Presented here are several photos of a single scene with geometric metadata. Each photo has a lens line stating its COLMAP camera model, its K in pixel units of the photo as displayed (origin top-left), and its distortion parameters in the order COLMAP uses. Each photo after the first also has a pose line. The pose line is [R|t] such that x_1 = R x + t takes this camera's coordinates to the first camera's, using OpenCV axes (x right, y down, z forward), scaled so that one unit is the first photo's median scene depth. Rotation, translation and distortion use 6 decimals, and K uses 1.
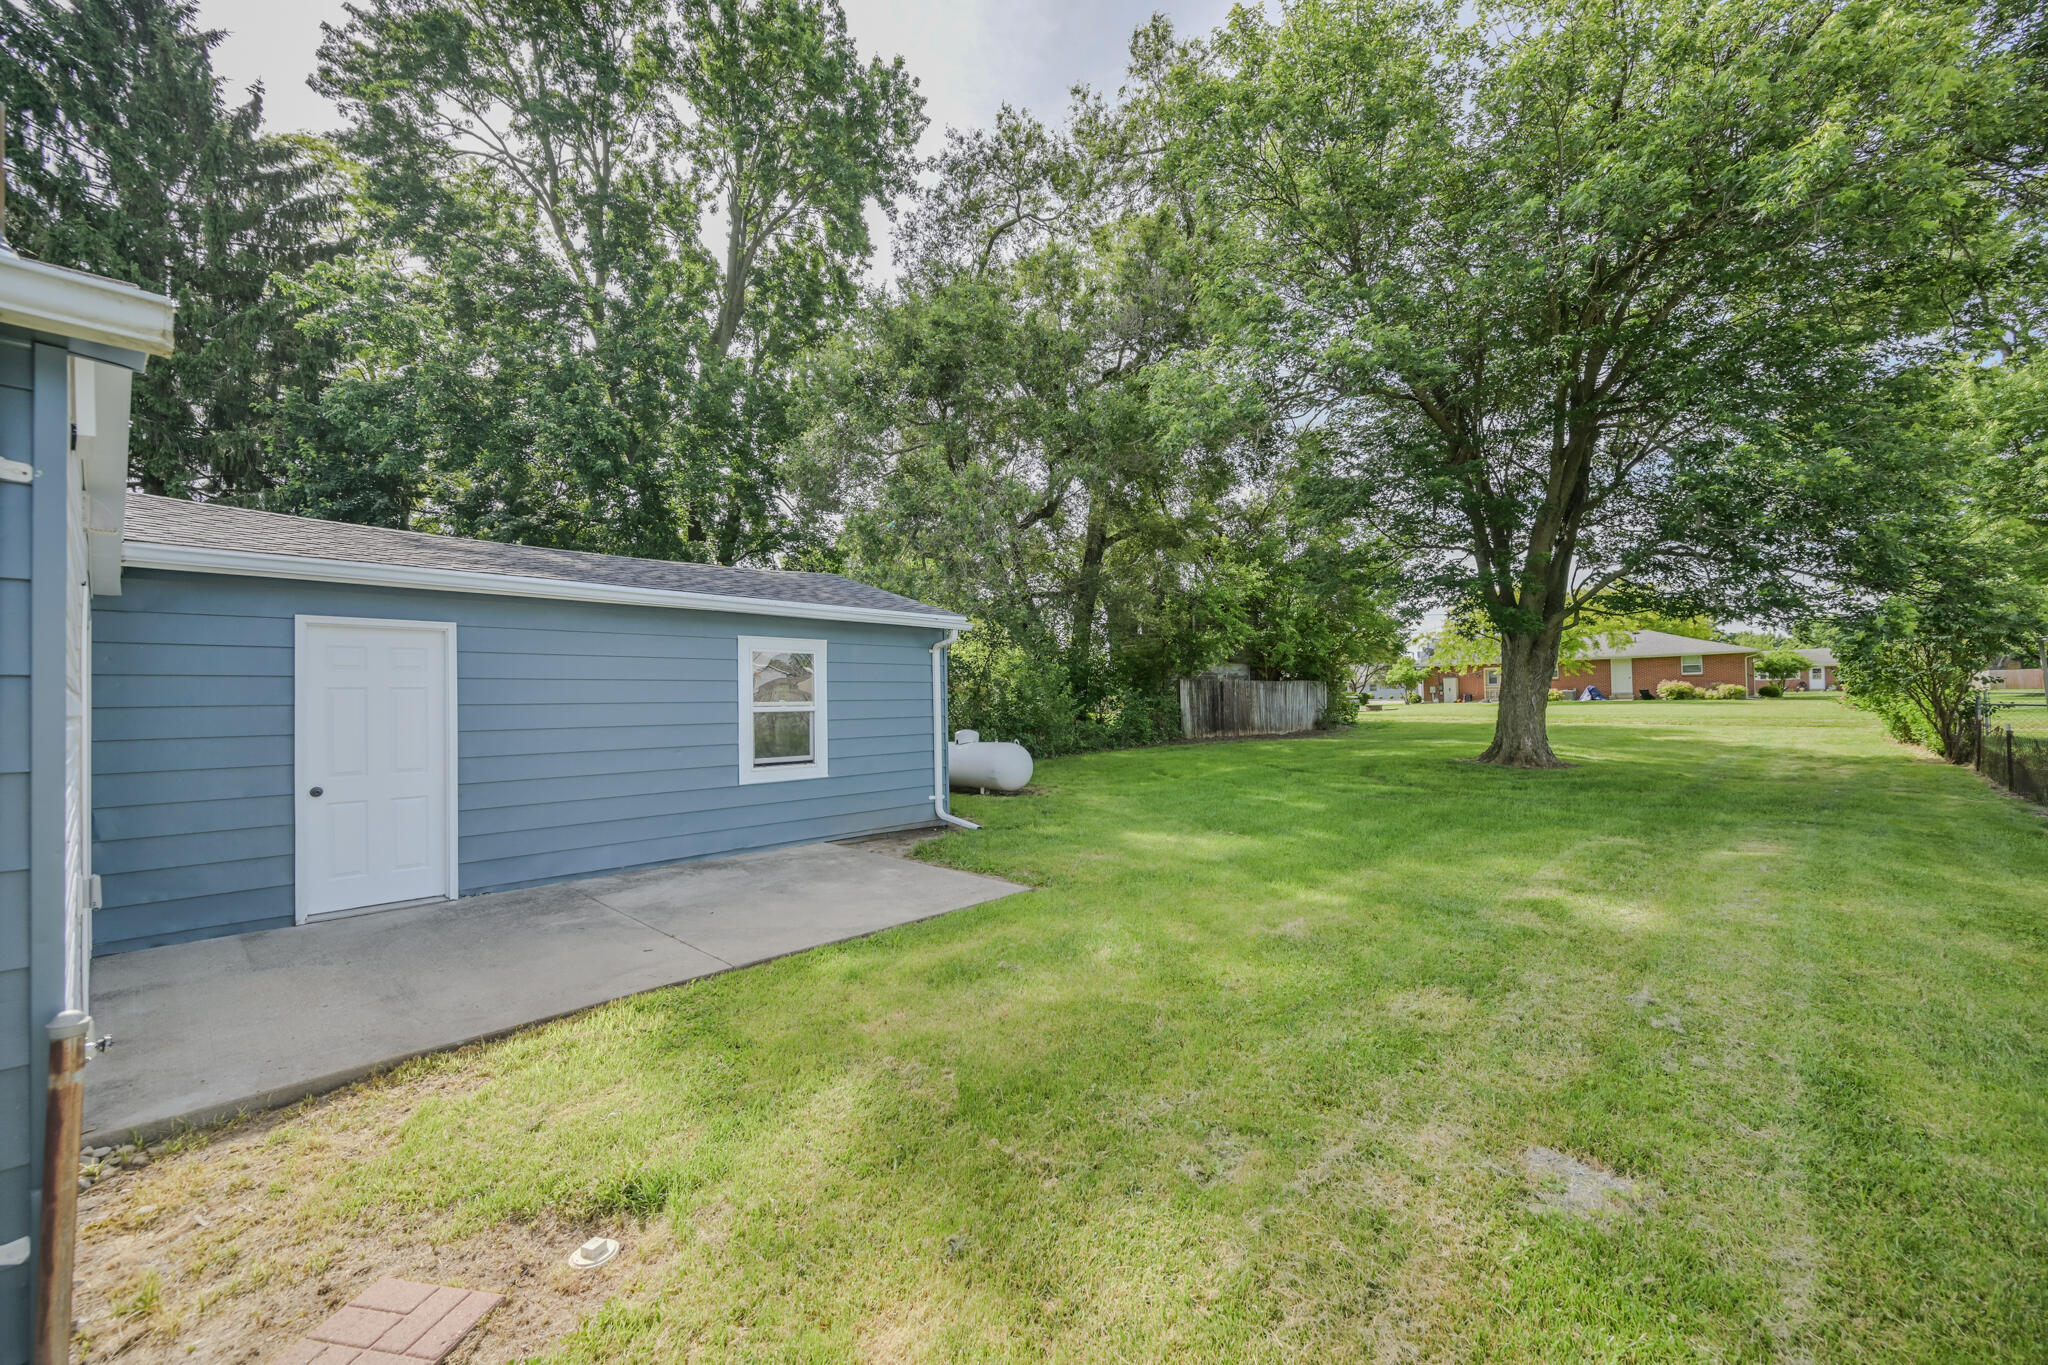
lens RADIAL K [[826.0, 0, 1024.0], [0, 826.0, 682.5], [0, 0, 1]] dist [-0.001107, -0.000278]
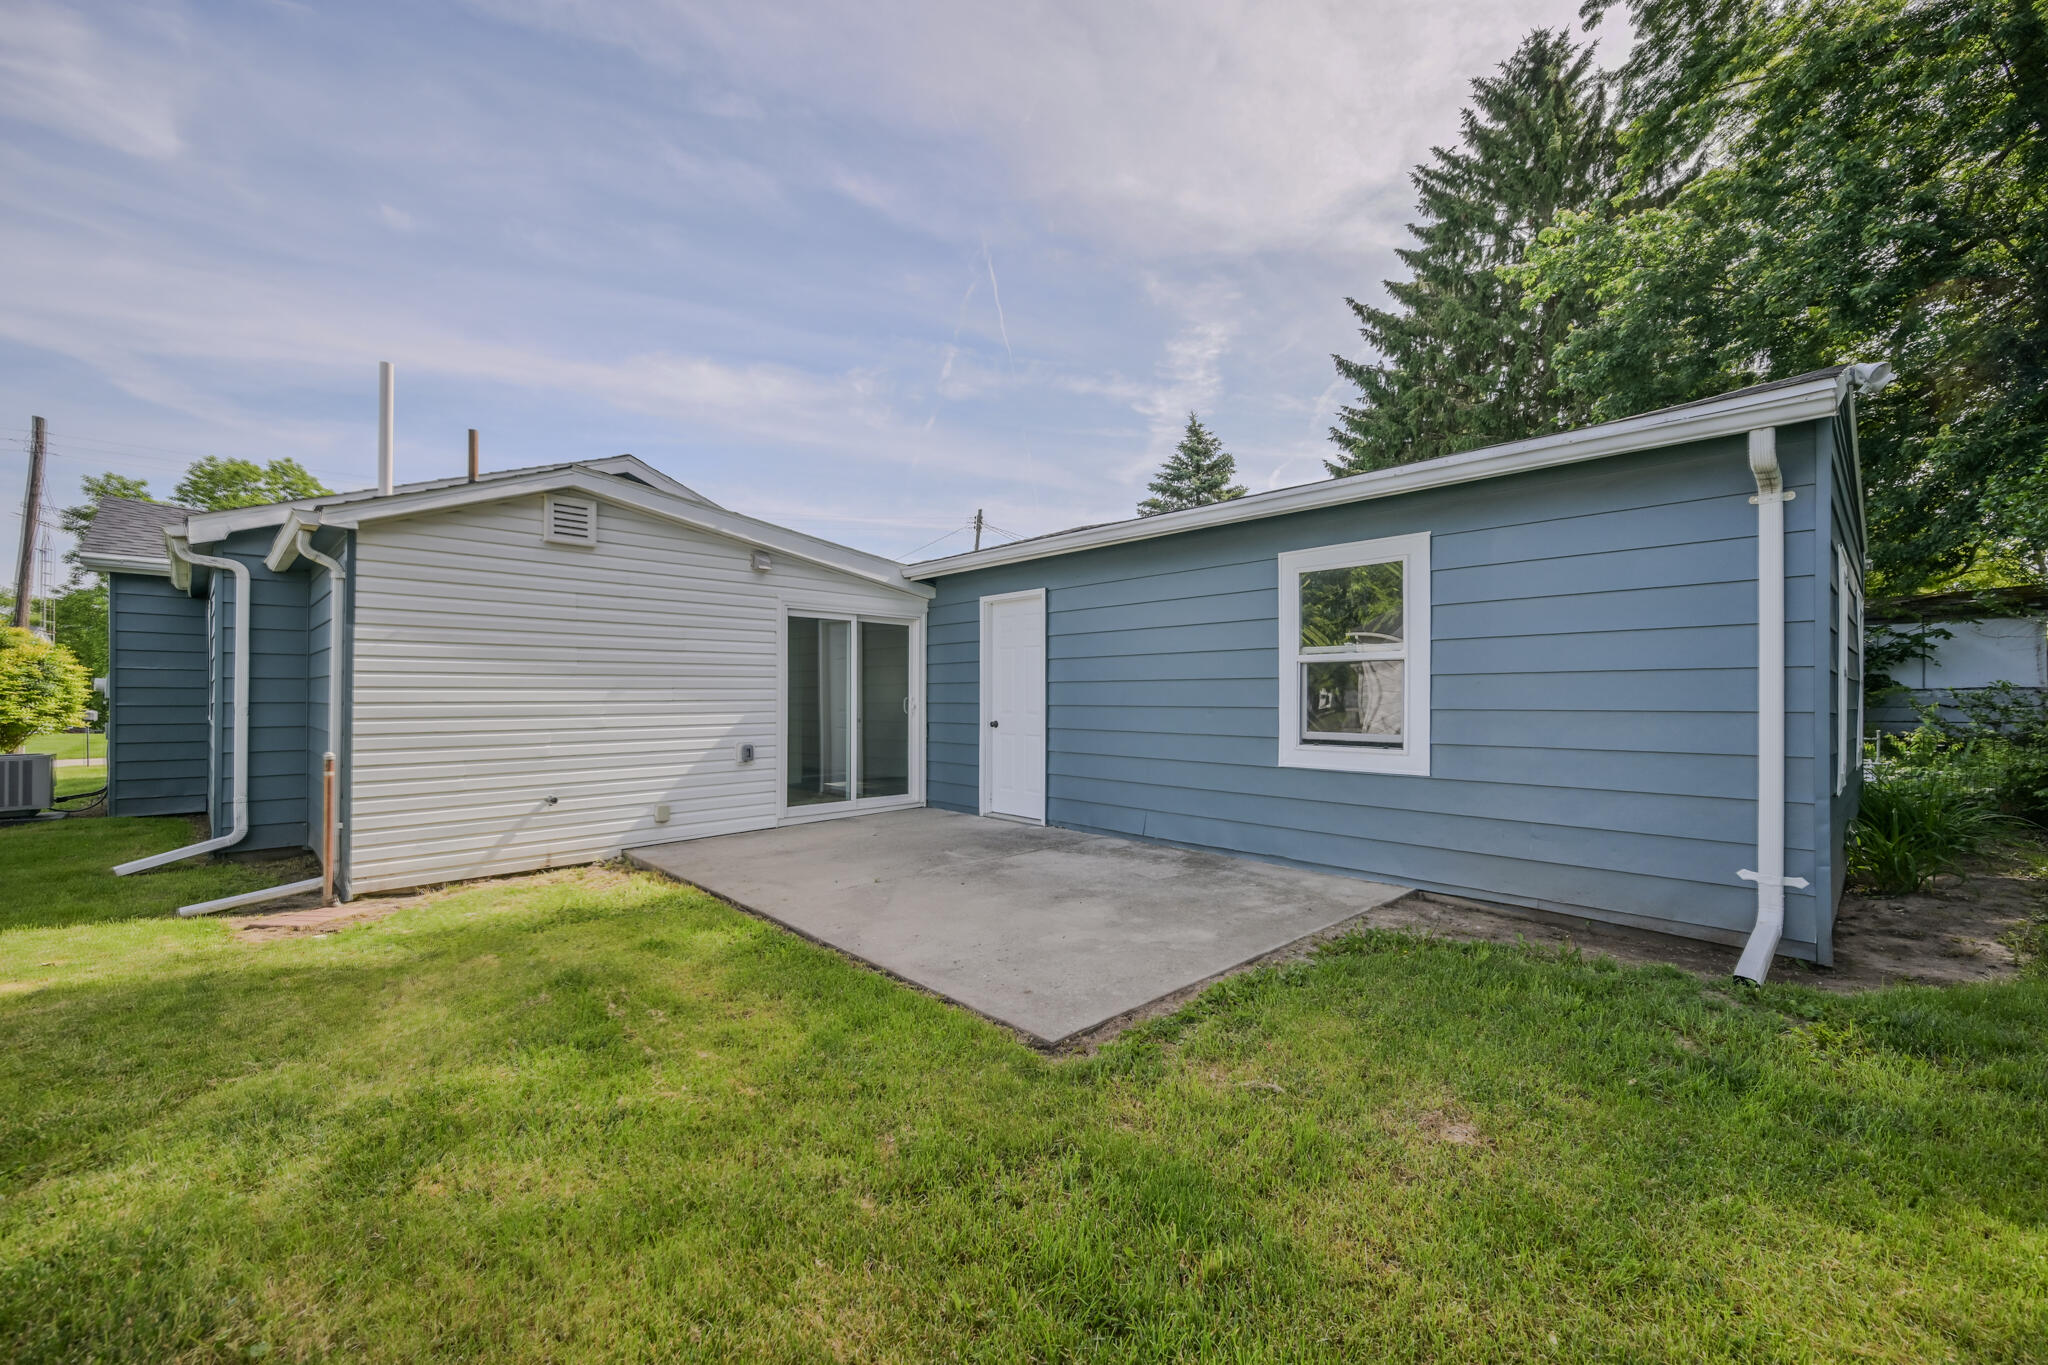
lens RADIAL K [[826.0, 0, 1024.0], [0, 826.0, 682.5], [0, 0, 1]] dist [-0.001107, -0.000278]
pose [[-0.073947, 0.006494, -0.997241, 0.514664], [0.030798, 0.999517, 0.004226, 0.059014], [0.996786, -0.030400, -0.074112, 1.148841]]
